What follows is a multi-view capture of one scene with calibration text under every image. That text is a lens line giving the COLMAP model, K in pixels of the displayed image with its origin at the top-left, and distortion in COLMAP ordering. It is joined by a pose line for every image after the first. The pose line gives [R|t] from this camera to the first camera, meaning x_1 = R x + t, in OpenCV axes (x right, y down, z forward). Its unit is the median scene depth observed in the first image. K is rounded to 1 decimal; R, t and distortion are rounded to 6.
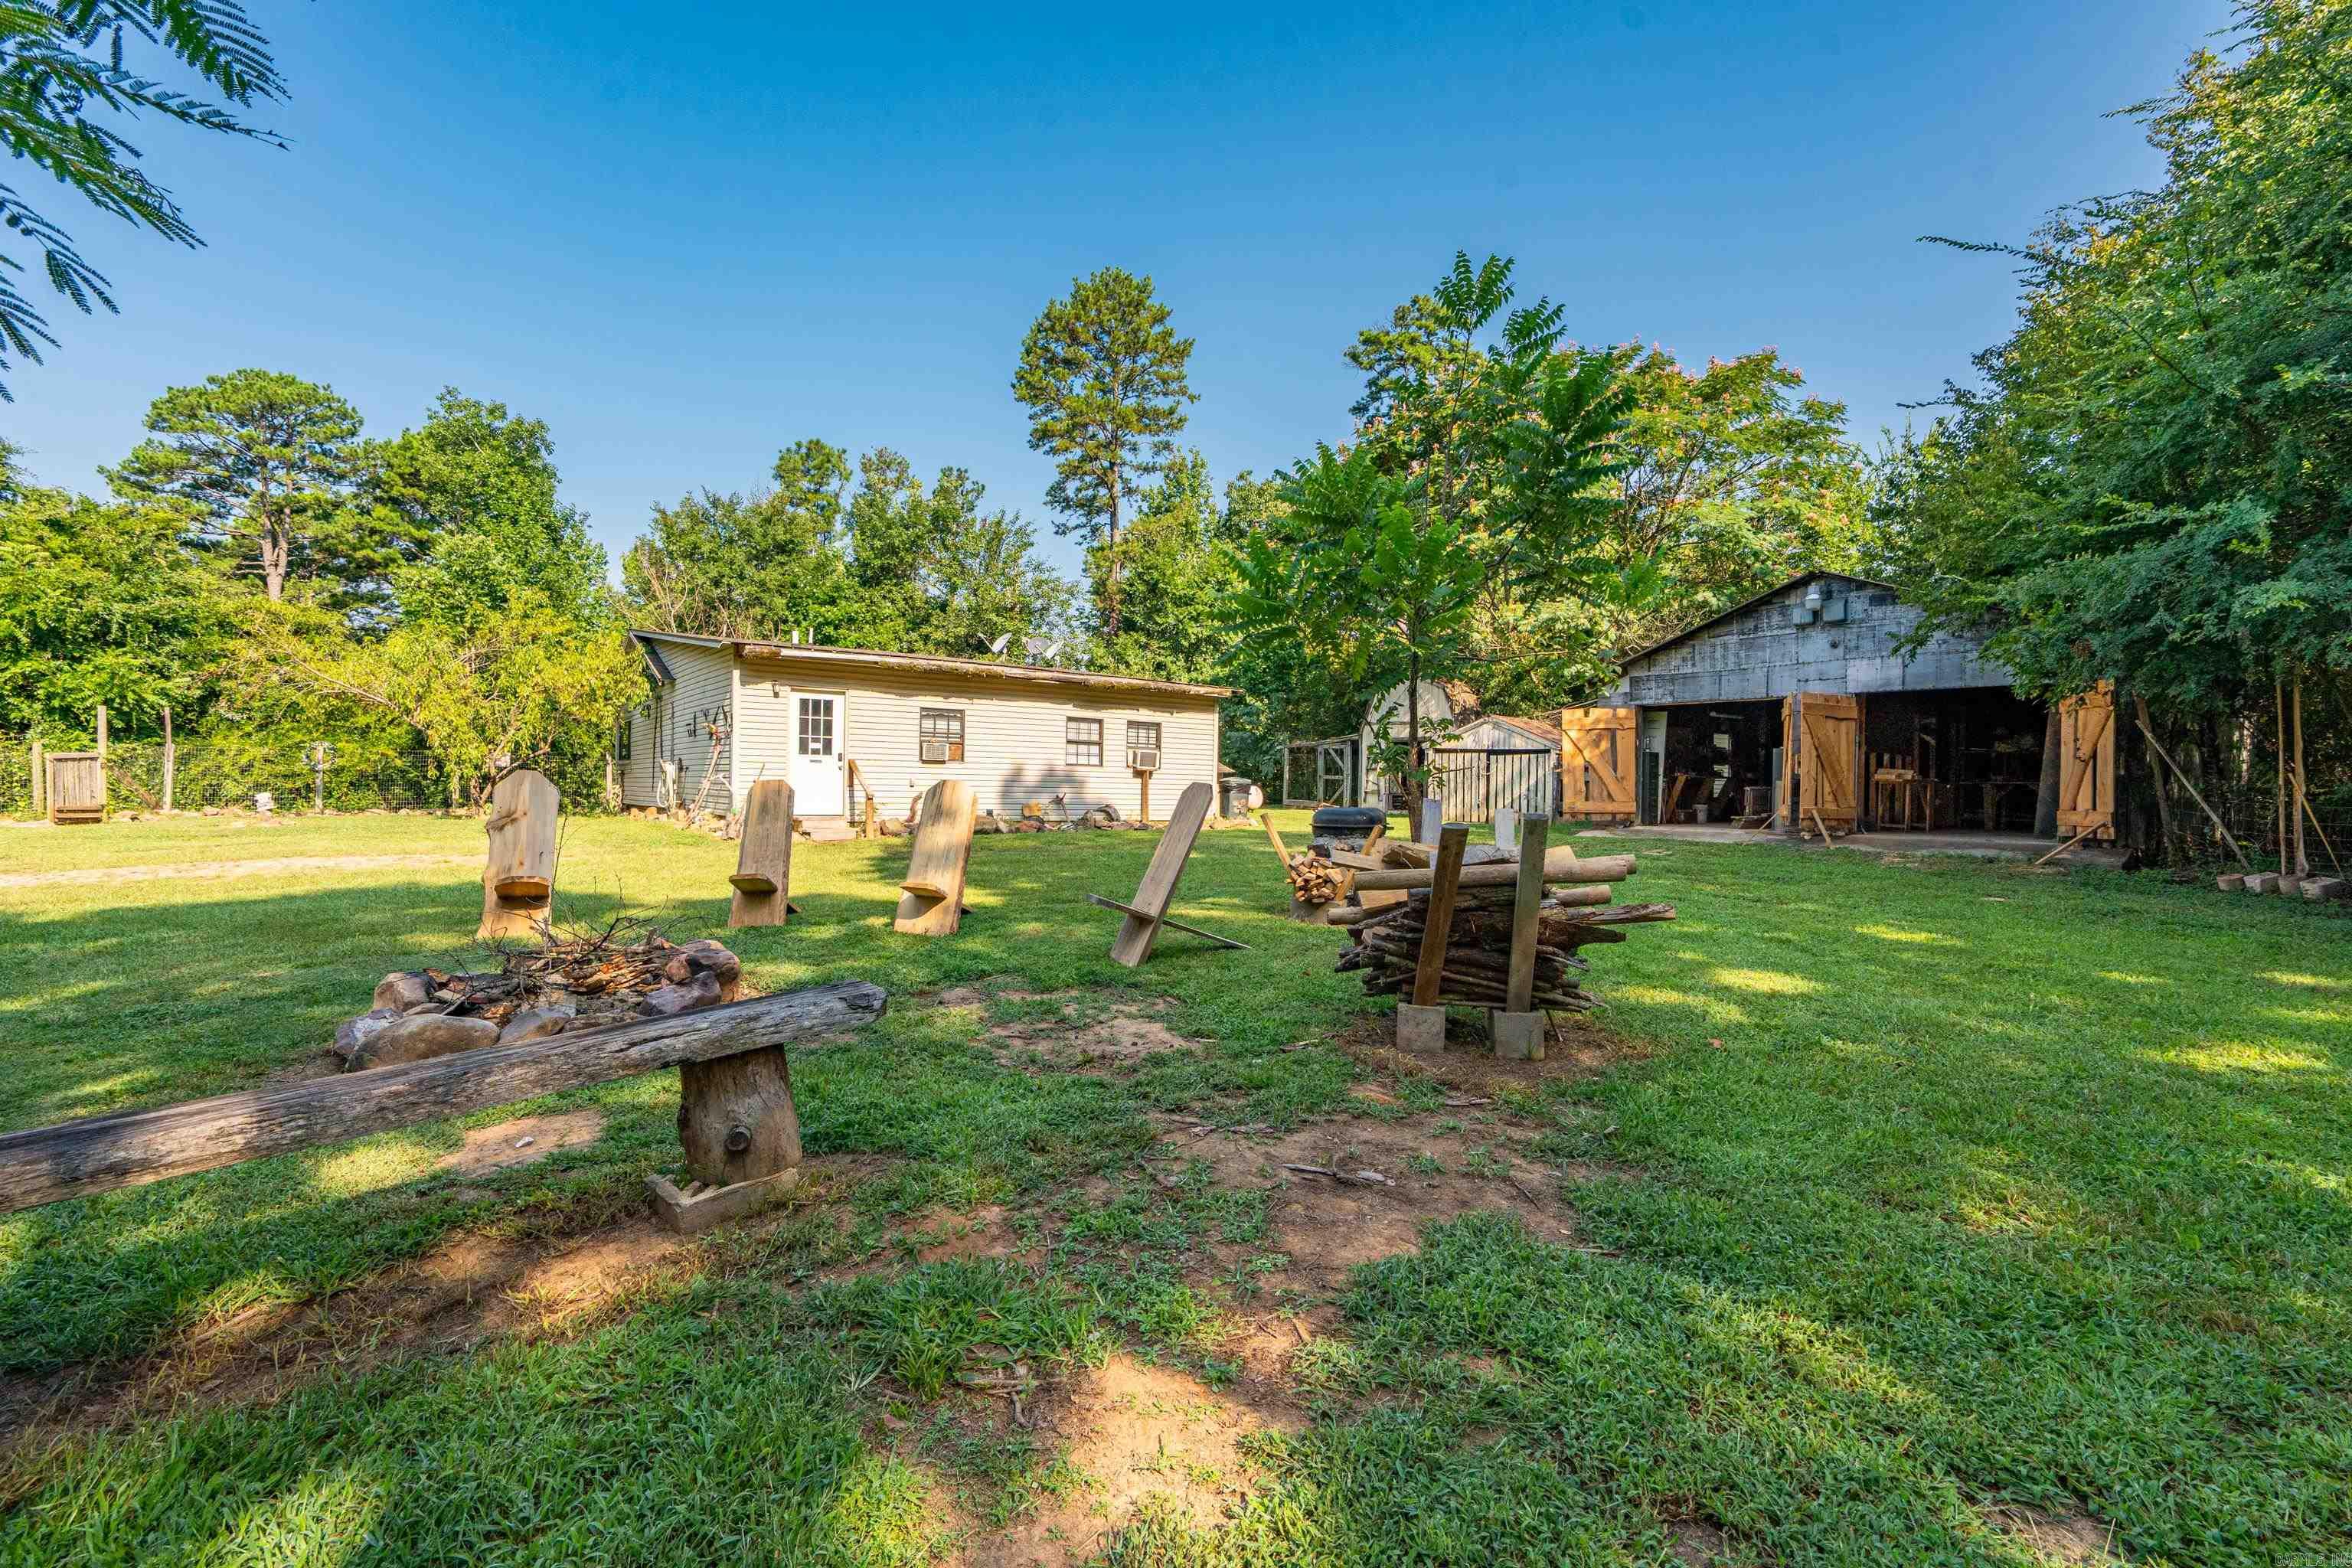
lens RADIAL K [[1052.7, 0, 1176.0], [0, 1052.7, 784.0], [0, 0, 1]] dist [-0.025061, 0.000050]
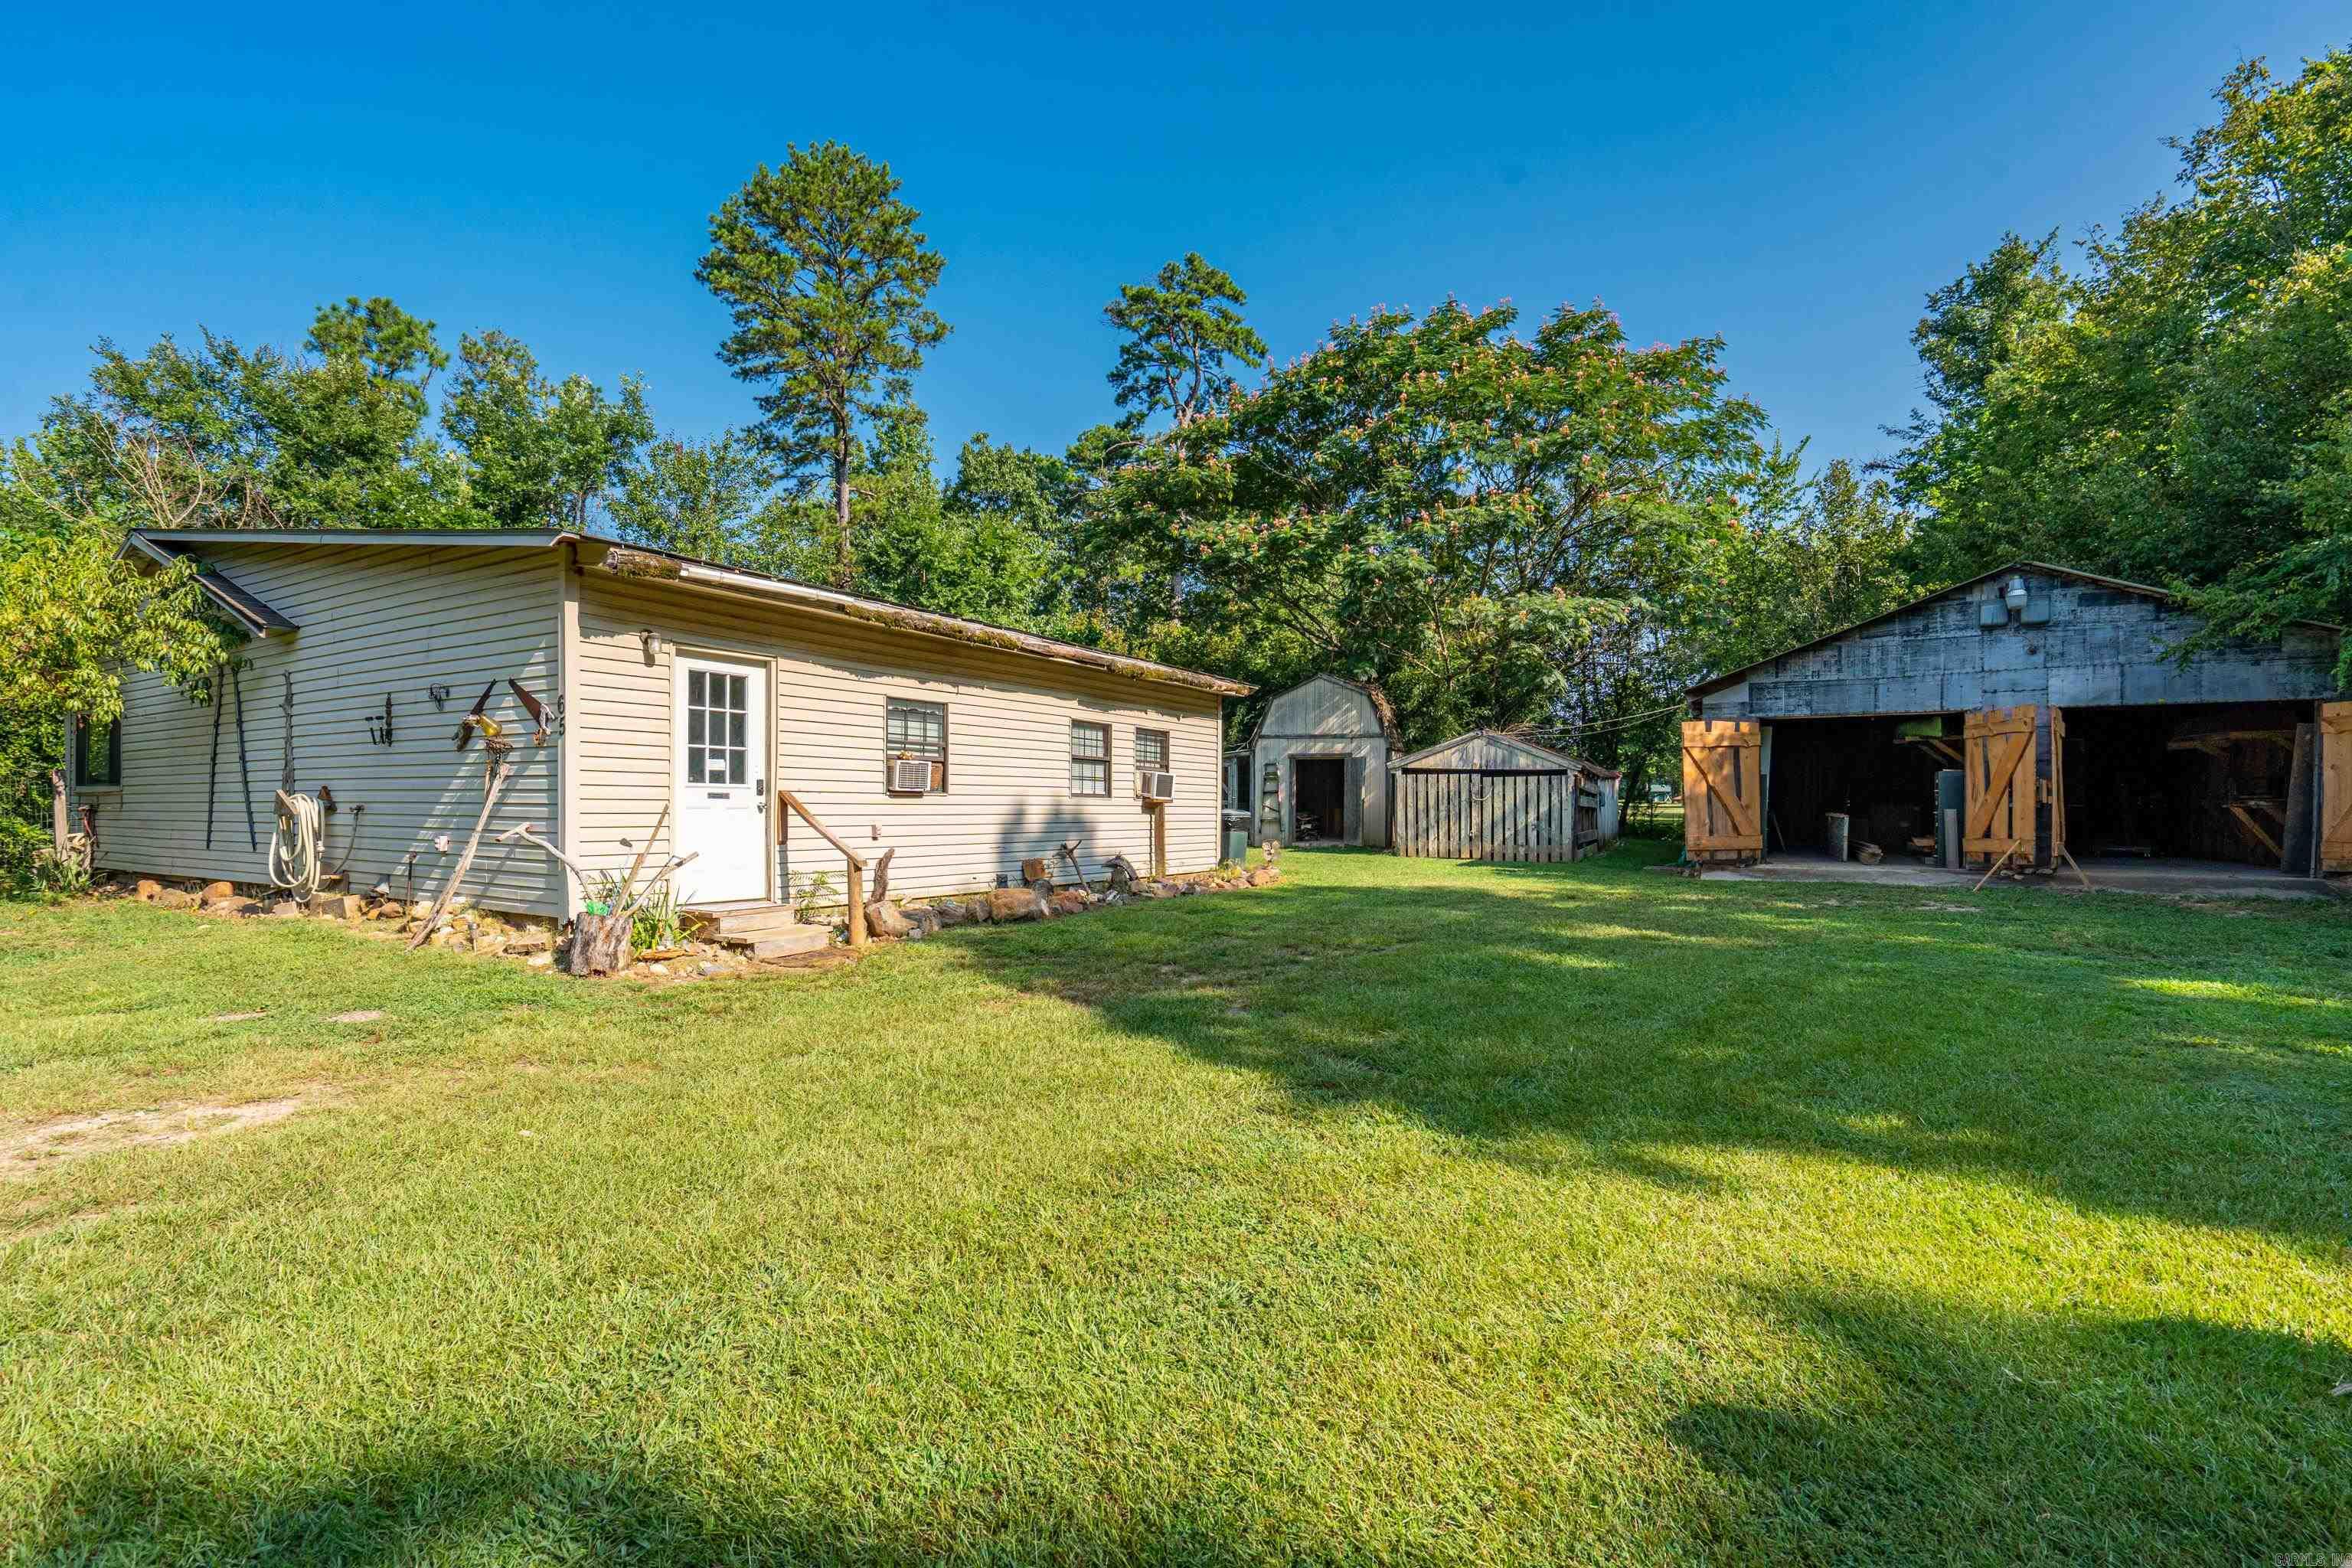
lens RADIAL K [[1064.5, 0, 1167.3], [0, 1064.5, 799.0], [0, 0, 1]] dist [-0.002055, 0.000201]
pose [[0.926240, -0.008793, 0.376833, -0.303899], [0.008423, 0.999961, 0.002630, -0.017793], [-0.376841, 0.000738, 0.926278, 0.399740]]
